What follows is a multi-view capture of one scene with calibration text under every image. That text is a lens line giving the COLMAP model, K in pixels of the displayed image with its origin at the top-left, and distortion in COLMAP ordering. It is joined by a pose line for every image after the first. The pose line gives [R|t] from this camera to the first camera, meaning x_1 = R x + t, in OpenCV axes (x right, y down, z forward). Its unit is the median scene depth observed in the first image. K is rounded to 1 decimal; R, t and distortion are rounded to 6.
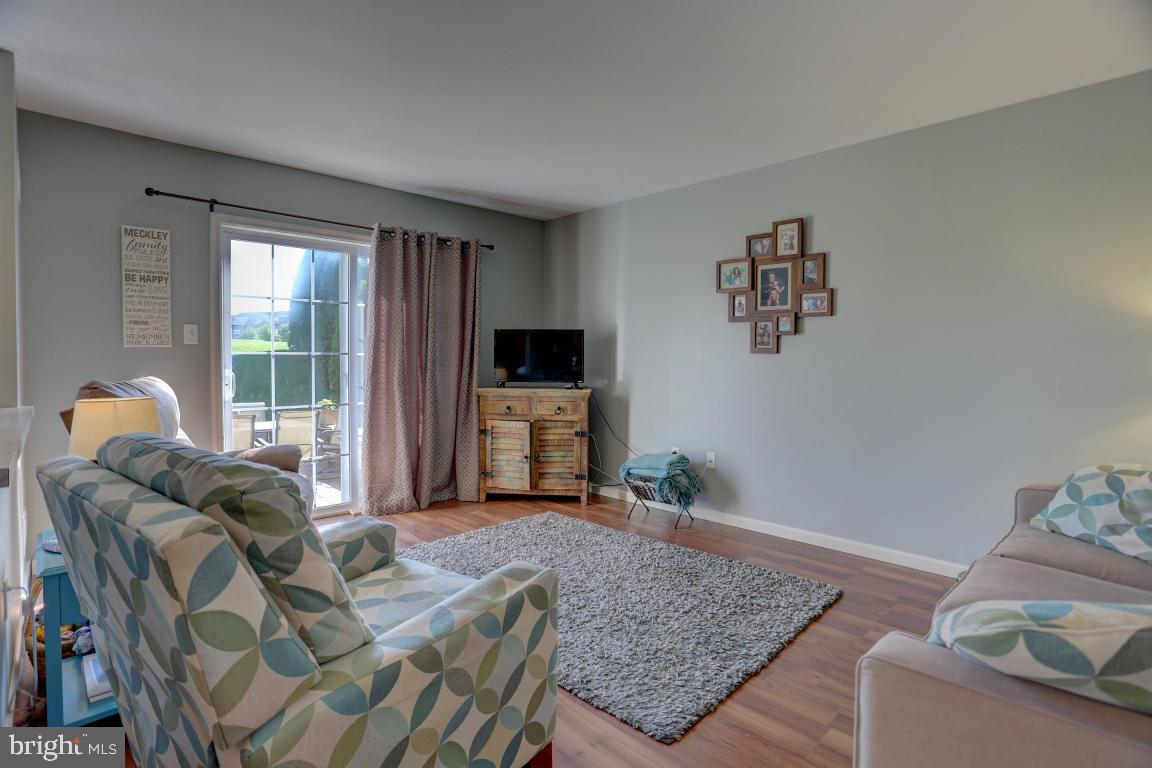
lens RADIAL K [[568.2, 0, 591.8], [0, 568.2, 372.7], [0, 0, 1]] dist [-0.057518, 0.021208]
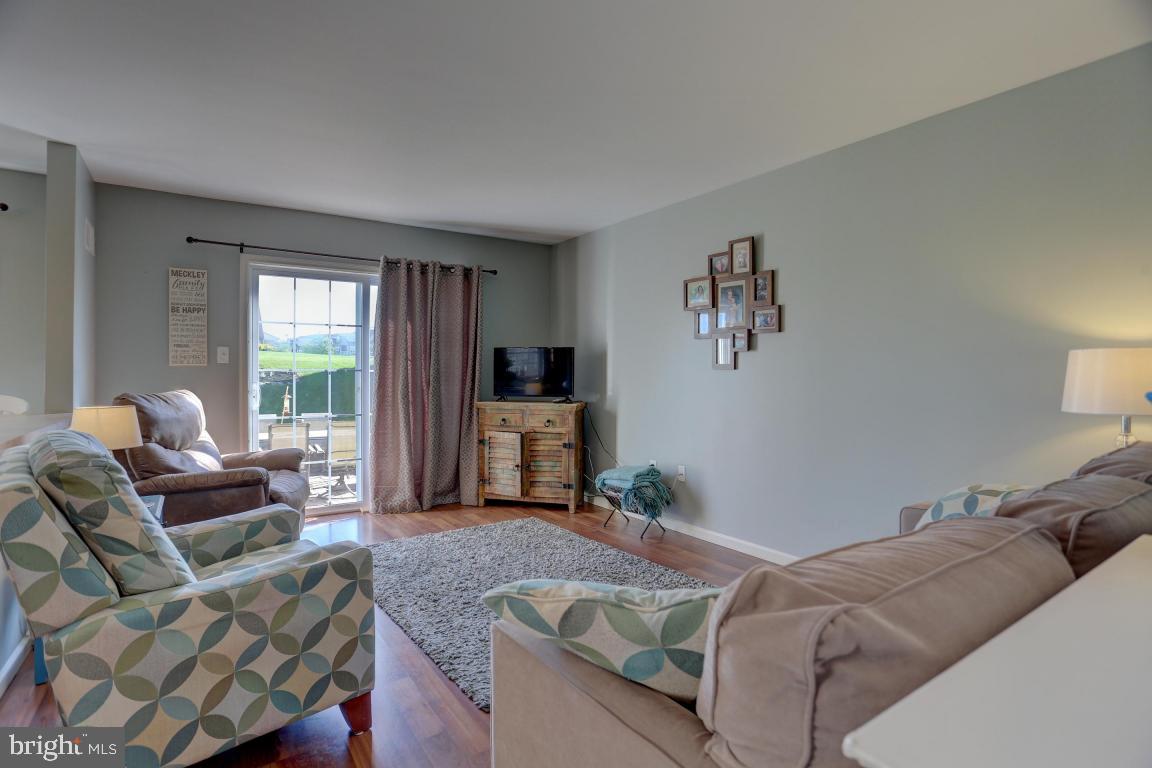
lens RADIAL K [[568.2, 0, 582.9], [0, 568.2, 372.0], [0, 0, 1]] dist [-0.057518, 0.021208]
pose [[0.984577, -0.002096, -0.174939, 0.242074], [-0.002445, 0.999666, -0.025737, -0.002384], [0.174935, 0.025768, 0.984243, -0.052547]]
